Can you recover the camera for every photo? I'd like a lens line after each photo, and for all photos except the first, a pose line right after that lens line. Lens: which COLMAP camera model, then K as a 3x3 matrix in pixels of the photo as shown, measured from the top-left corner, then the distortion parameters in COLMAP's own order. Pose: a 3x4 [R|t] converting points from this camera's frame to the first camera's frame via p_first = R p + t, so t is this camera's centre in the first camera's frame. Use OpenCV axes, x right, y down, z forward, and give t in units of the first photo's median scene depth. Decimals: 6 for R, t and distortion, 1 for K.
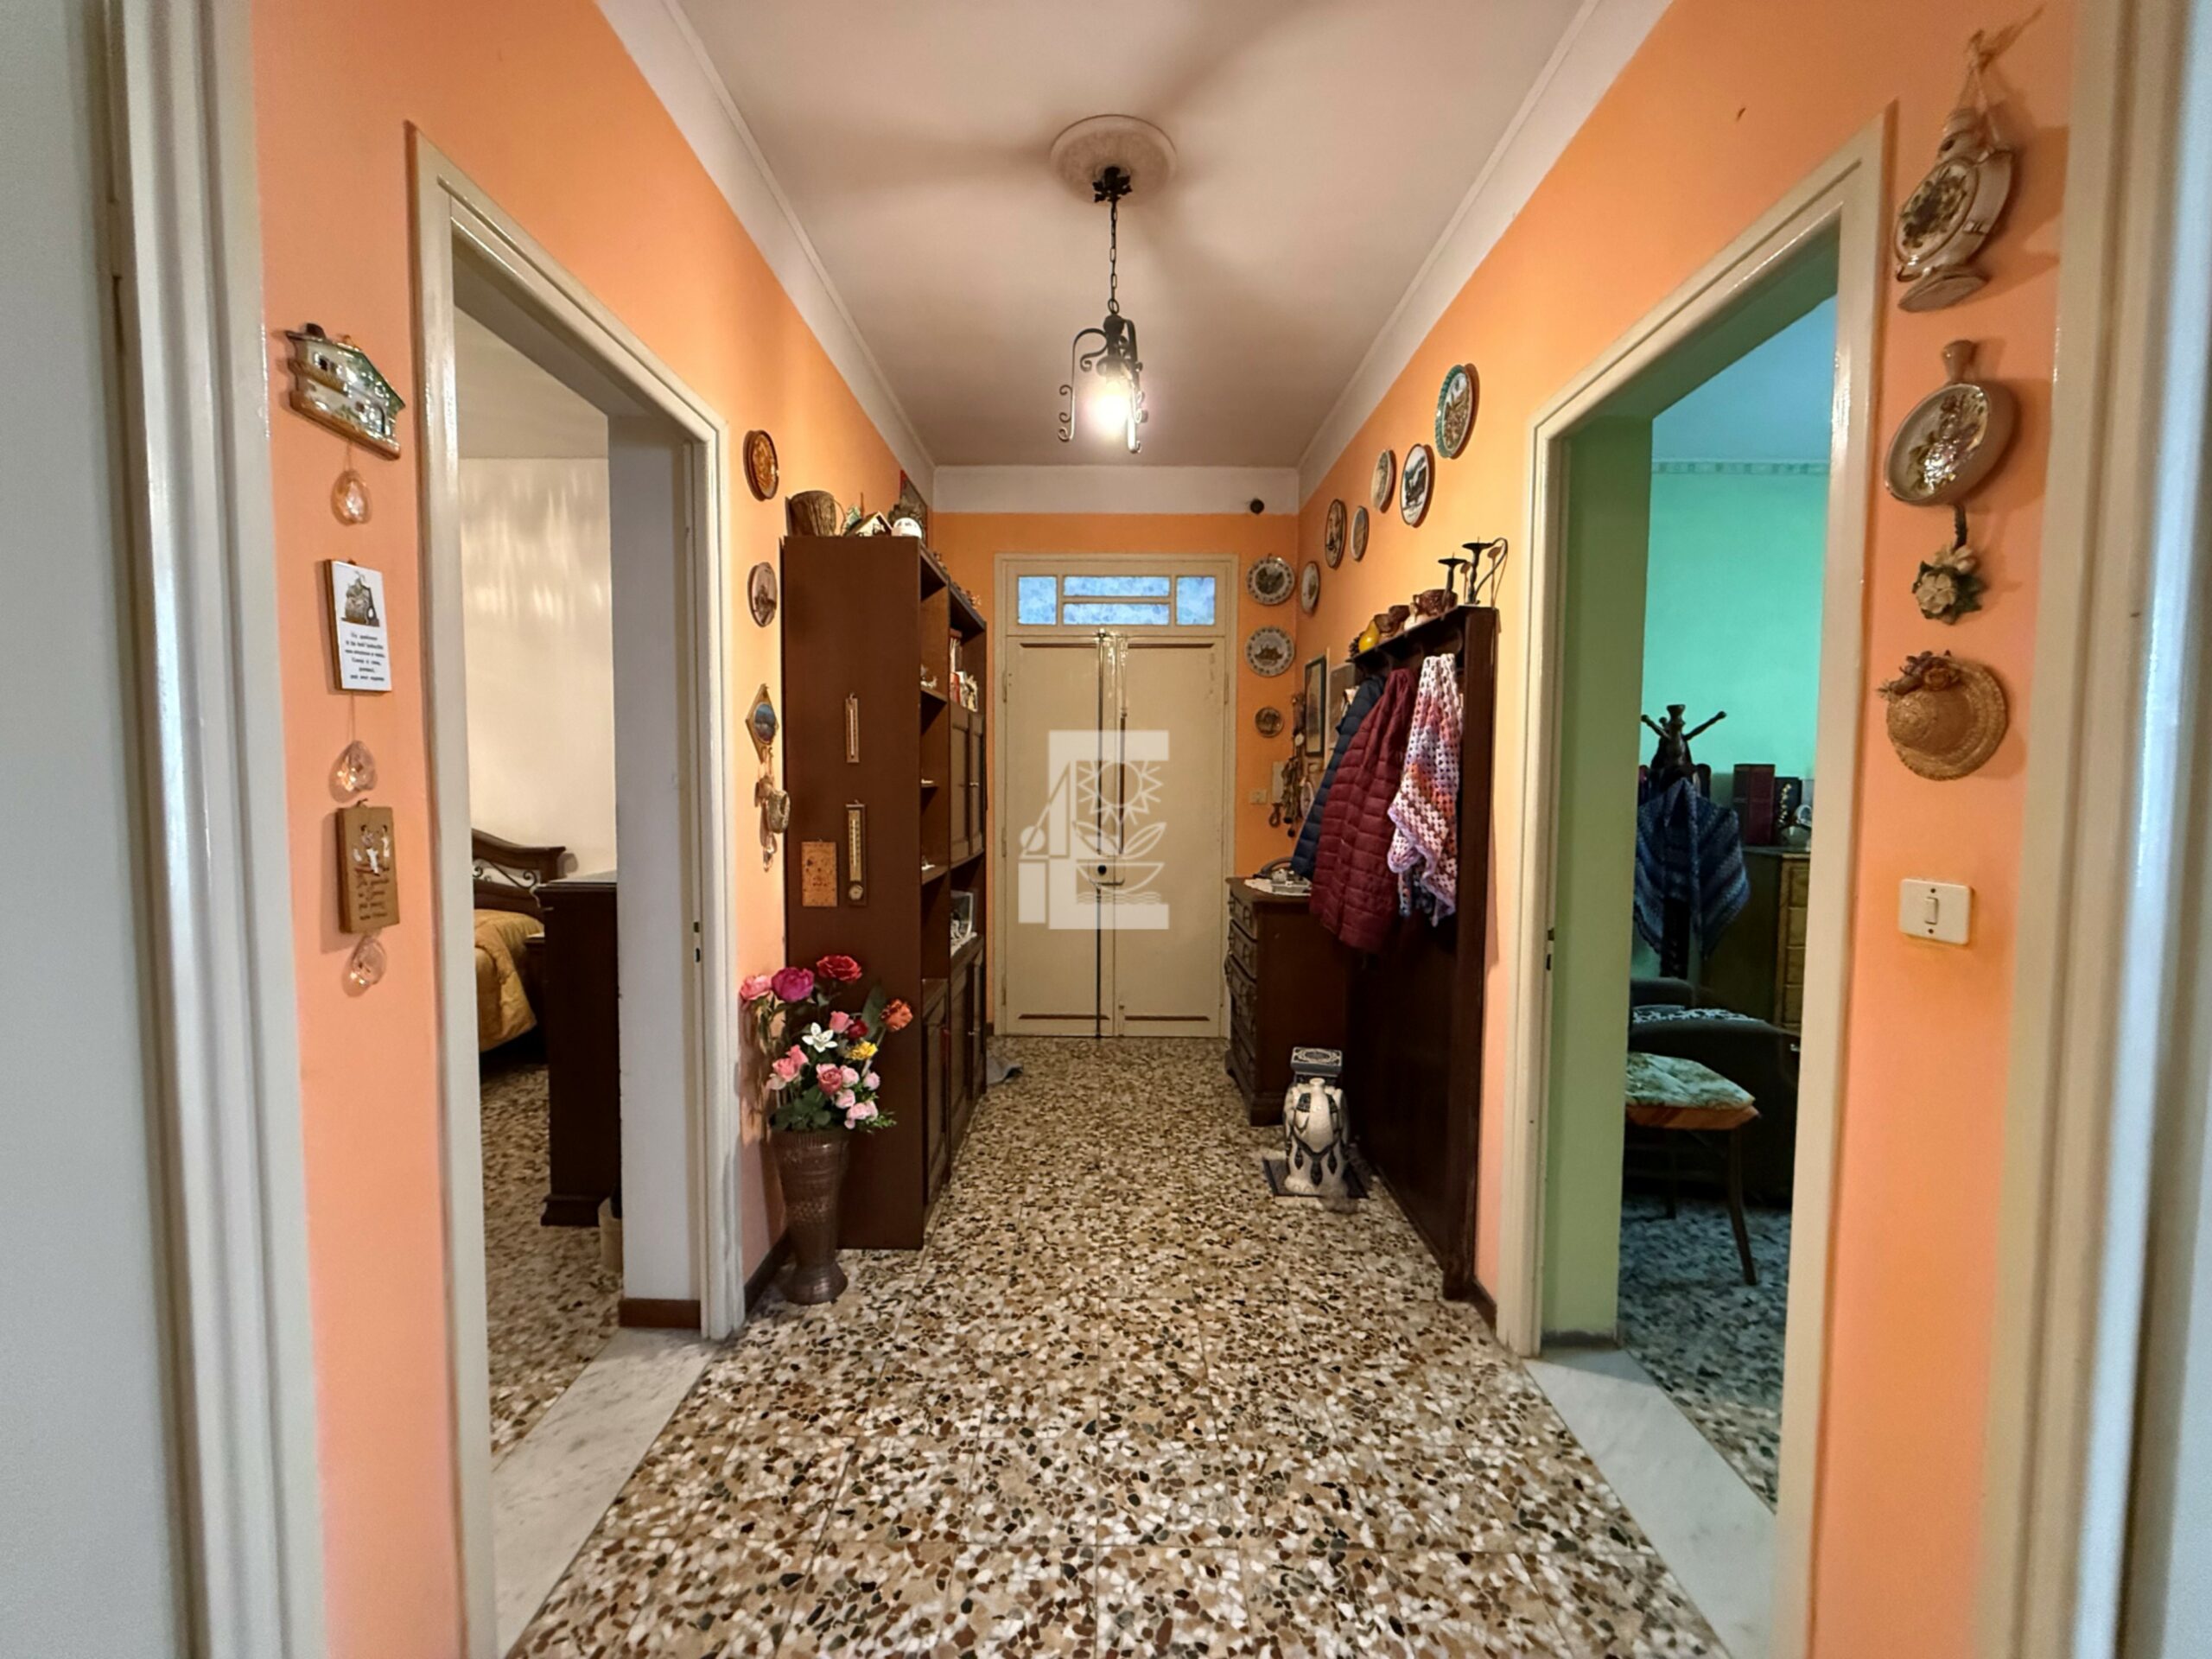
lens RADIAL K [[877.8, 0, 1097.5], [0, 877.8, 828.0], [0, 0, 1]] dist [-0.002228, 0.000358]
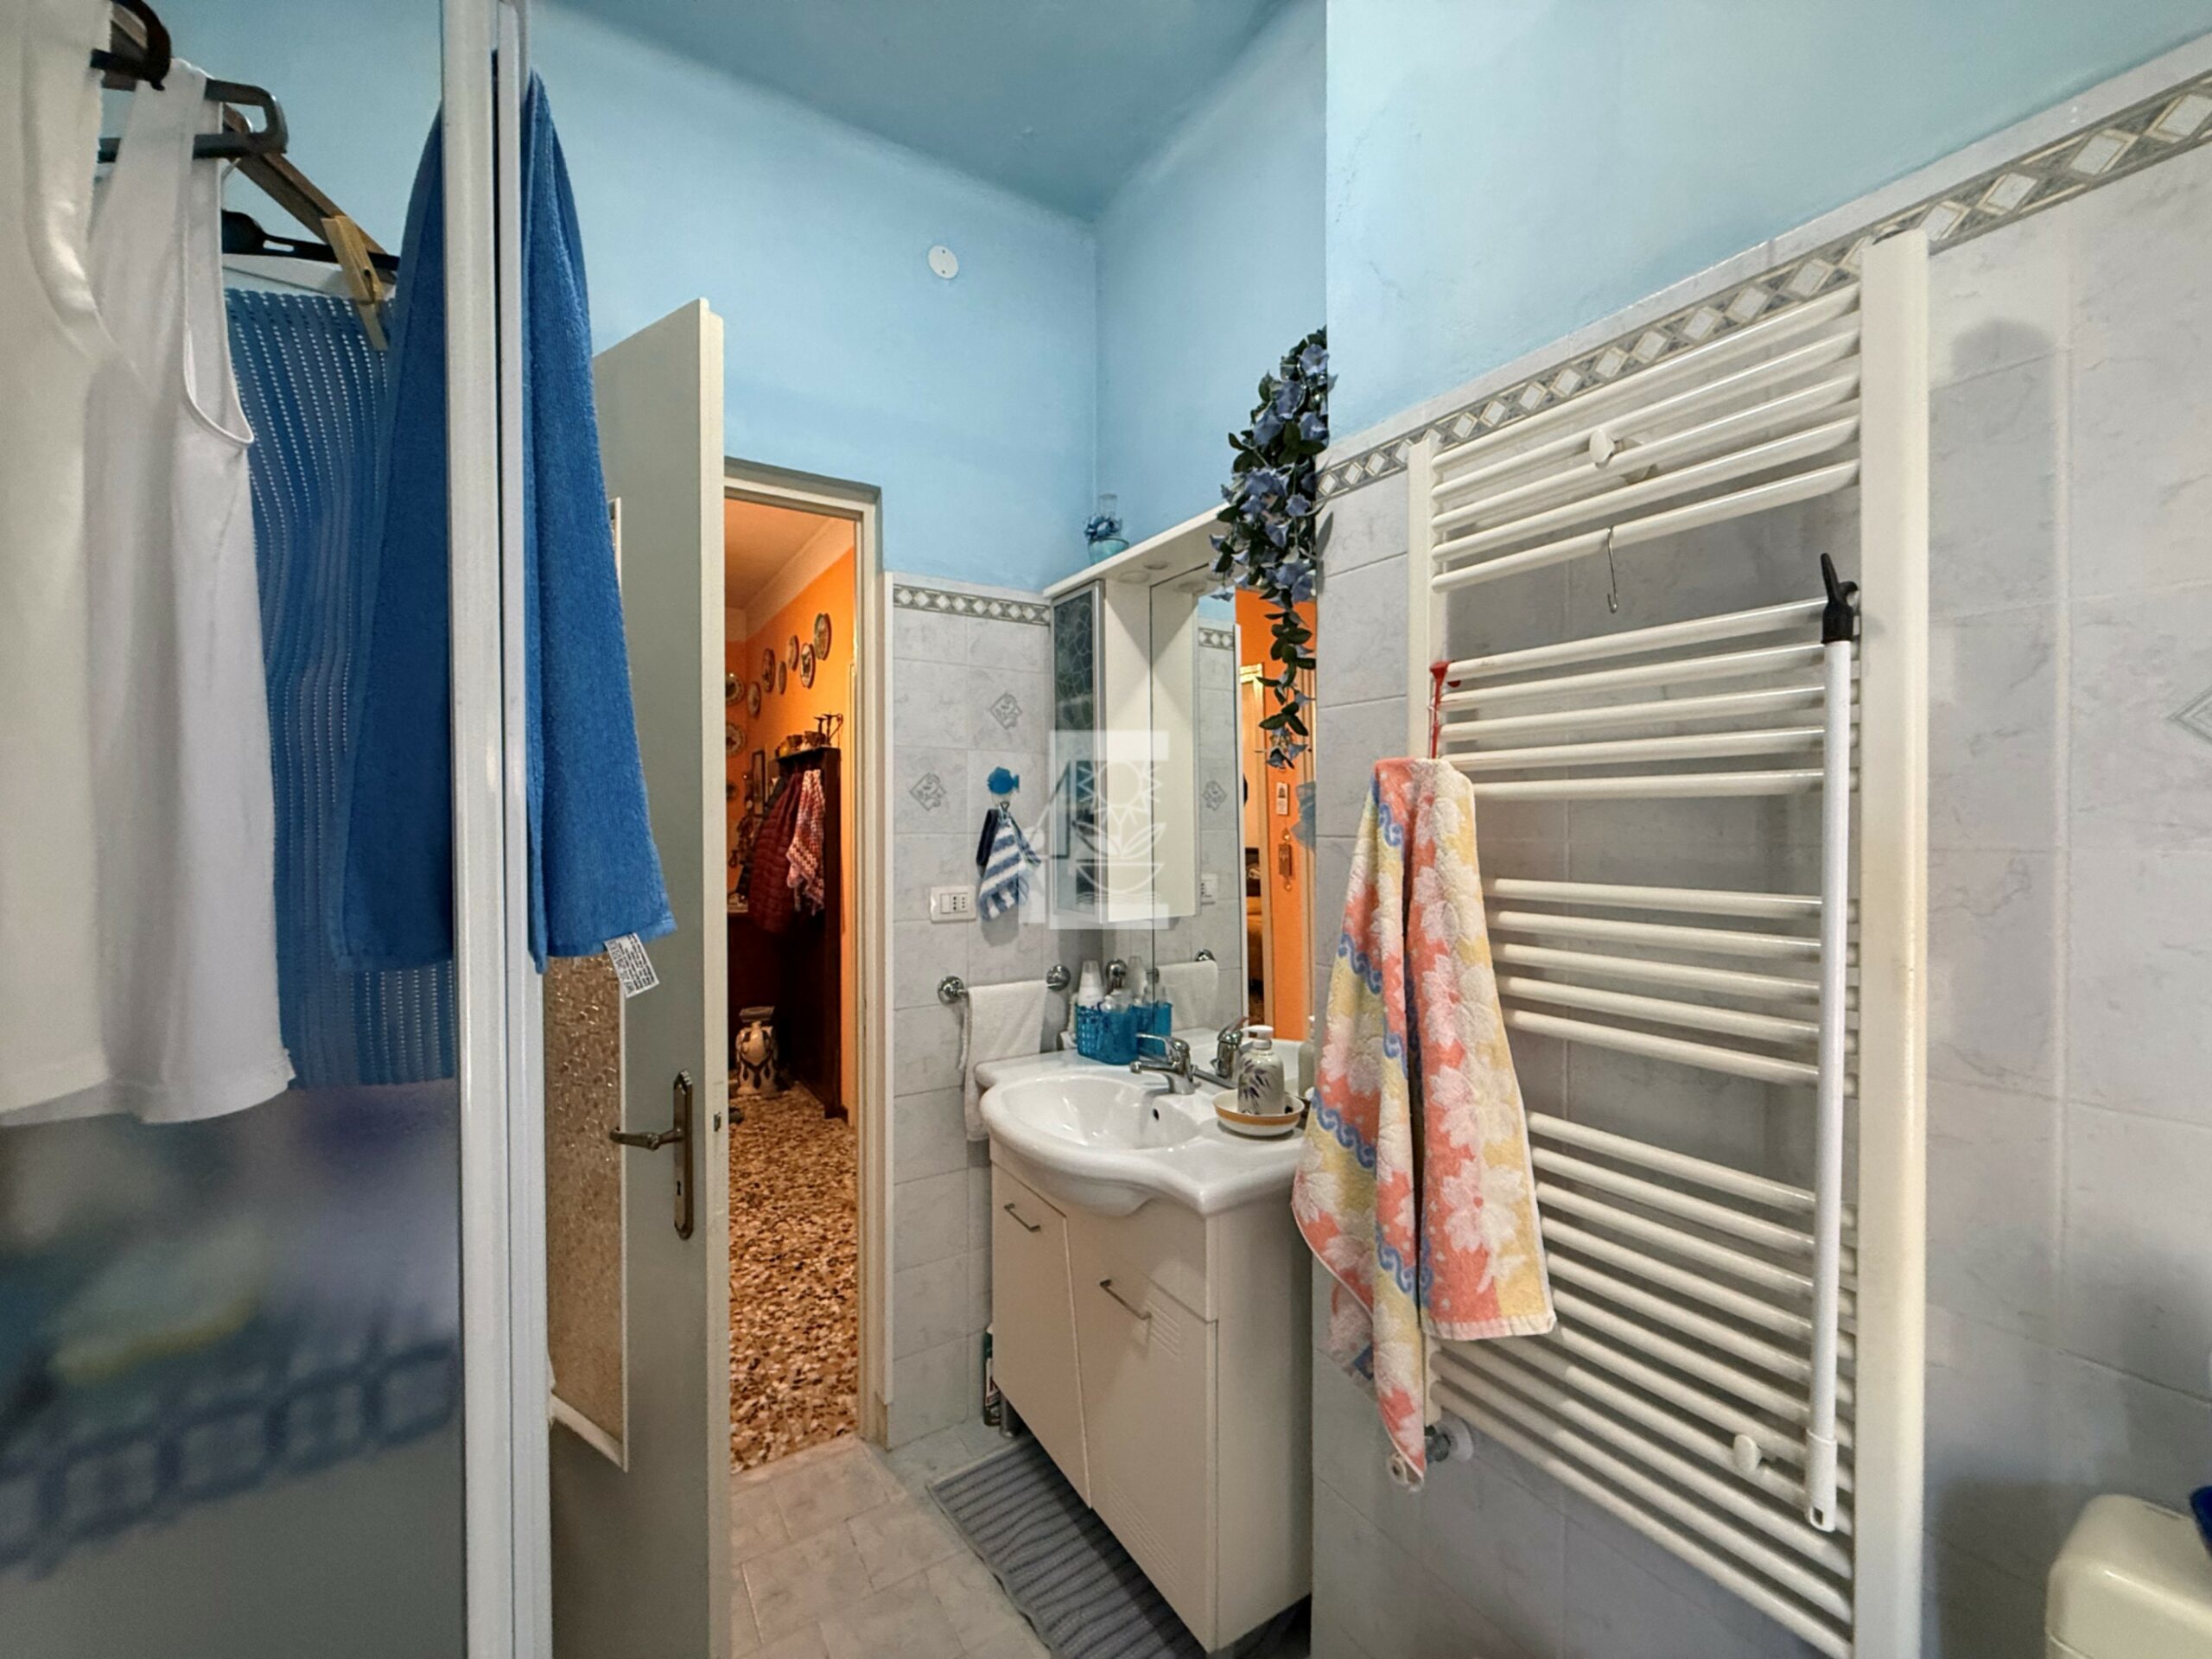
lens RADIAL K [[877.8, 0, 1097.5], [0, 877.8, 828.0], [0, 0, 1]] dist [-0.002228, 0.000358]
pose [[0.841374, -0.011300, 0.540335, -0.112862], [0.037605, 0.998582, -0.037672, 0.019429], [-0.539144, 0.052015, 0.840606, -0.902943]]
